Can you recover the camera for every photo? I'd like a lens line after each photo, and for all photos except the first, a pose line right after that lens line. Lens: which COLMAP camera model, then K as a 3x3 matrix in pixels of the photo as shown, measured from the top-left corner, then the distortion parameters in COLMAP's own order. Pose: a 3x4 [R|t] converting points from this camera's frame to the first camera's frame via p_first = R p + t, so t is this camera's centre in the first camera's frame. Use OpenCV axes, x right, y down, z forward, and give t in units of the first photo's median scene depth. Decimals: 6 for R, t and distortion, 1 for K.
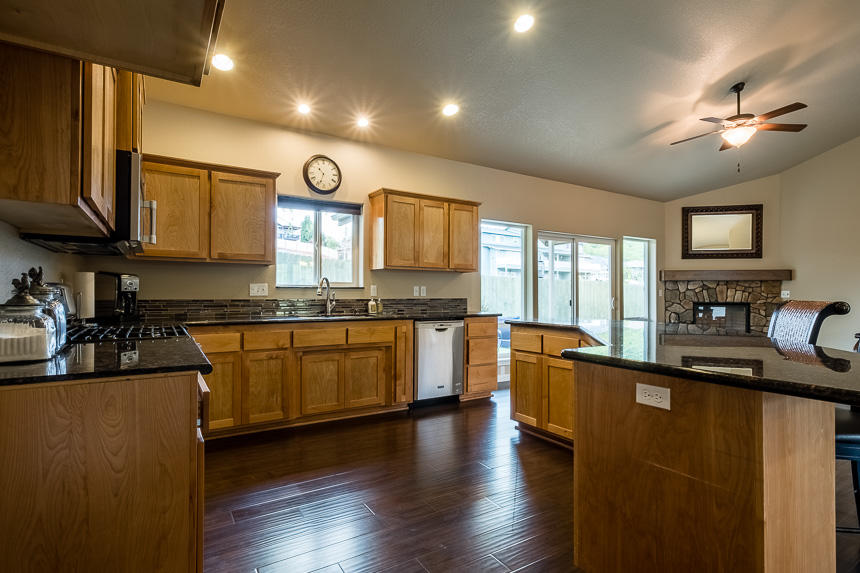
lens RADIAL K [[428.3, 0, 429.0], [0, 428.3, 289.1], [0, 0, 1]] dist [0.005890, 0.001410]
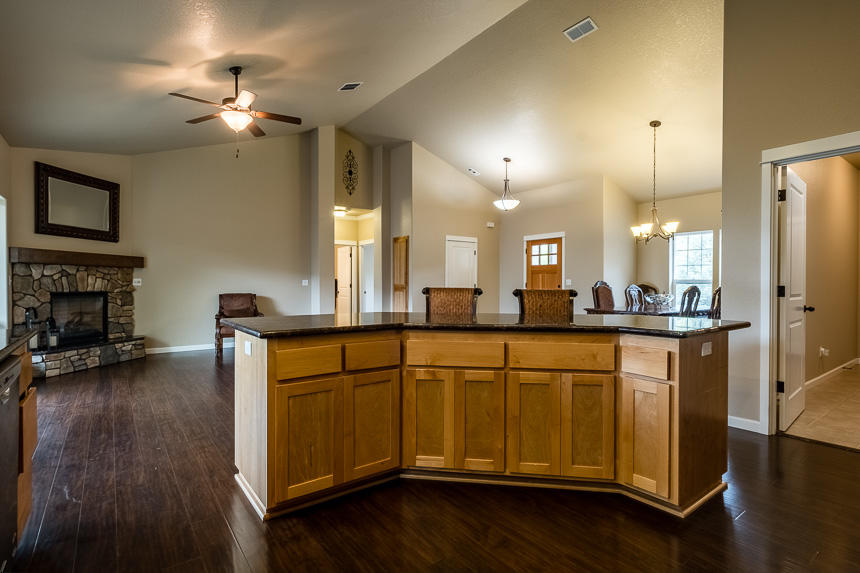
lens RADIAL K [[428.3, 0, 429.2], [0, 428.3, 287.8], [0, 0, 1]] dist [0.005890, 0.001410]
pose [[-0.066200, -0.014633, 0.997699, -0.182545], [-0.013752, 0.999811, 0.013751, 0.002715], [-0.997712, -0.012810, -0.066388, 0.397272]]
